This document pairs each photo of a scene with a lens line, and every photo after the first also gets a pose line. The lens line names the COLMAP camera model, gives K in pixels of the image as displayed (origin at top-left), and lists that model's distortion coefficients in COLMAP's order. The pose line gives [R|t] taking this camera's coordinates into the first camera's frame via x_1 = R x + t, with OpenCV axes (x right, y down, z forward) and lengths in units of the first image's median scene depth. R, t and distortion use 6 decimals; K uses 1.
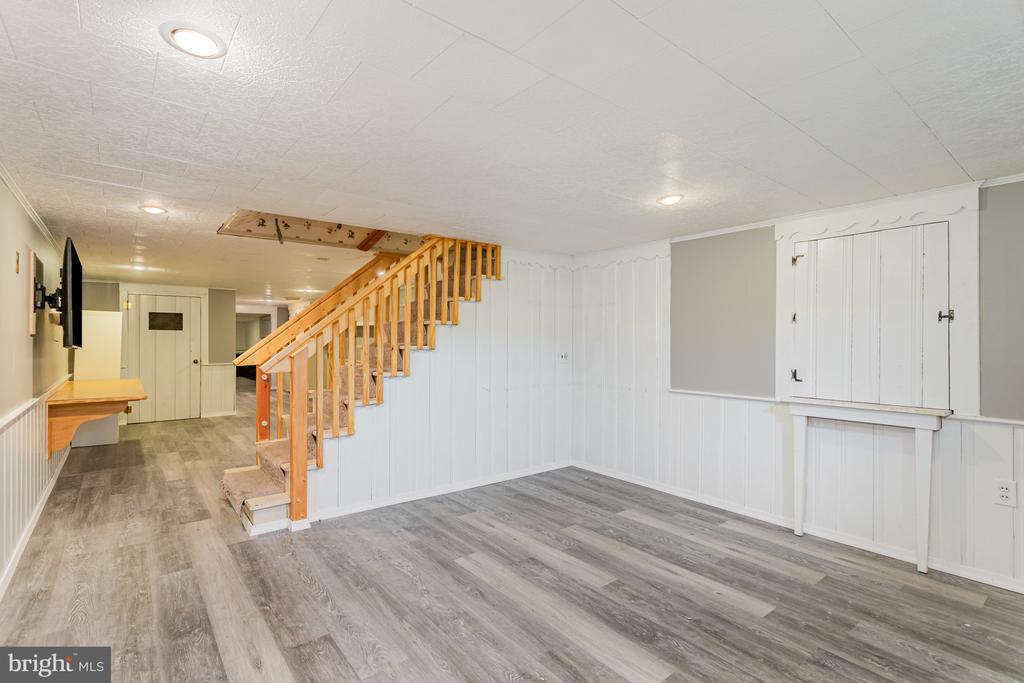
lens RADIAL K [[492.8, 0, 507.4], [0, 492.8, 339.5], [0, 0, 1]] dist [0.003958, 0.000189]
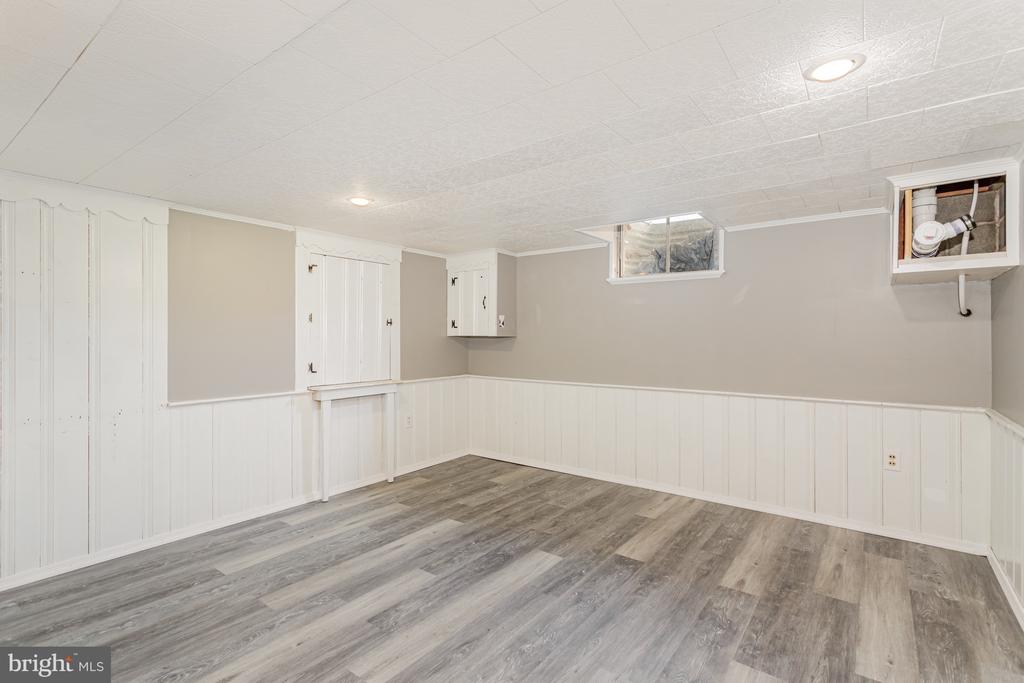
lens RADIAL K [[492.8, 0, 509.0], [0, 492.8, 341.2], [0, 0, 1]] dist [0.003958, 0.000189]
pose [[-0.265980, -0.009629, 0.963931, -0.748924], [-0.001674, 0.999953, 0.009527, -0.002080], [-0.963977, 0.000920, -0.265983, 0.992290]]
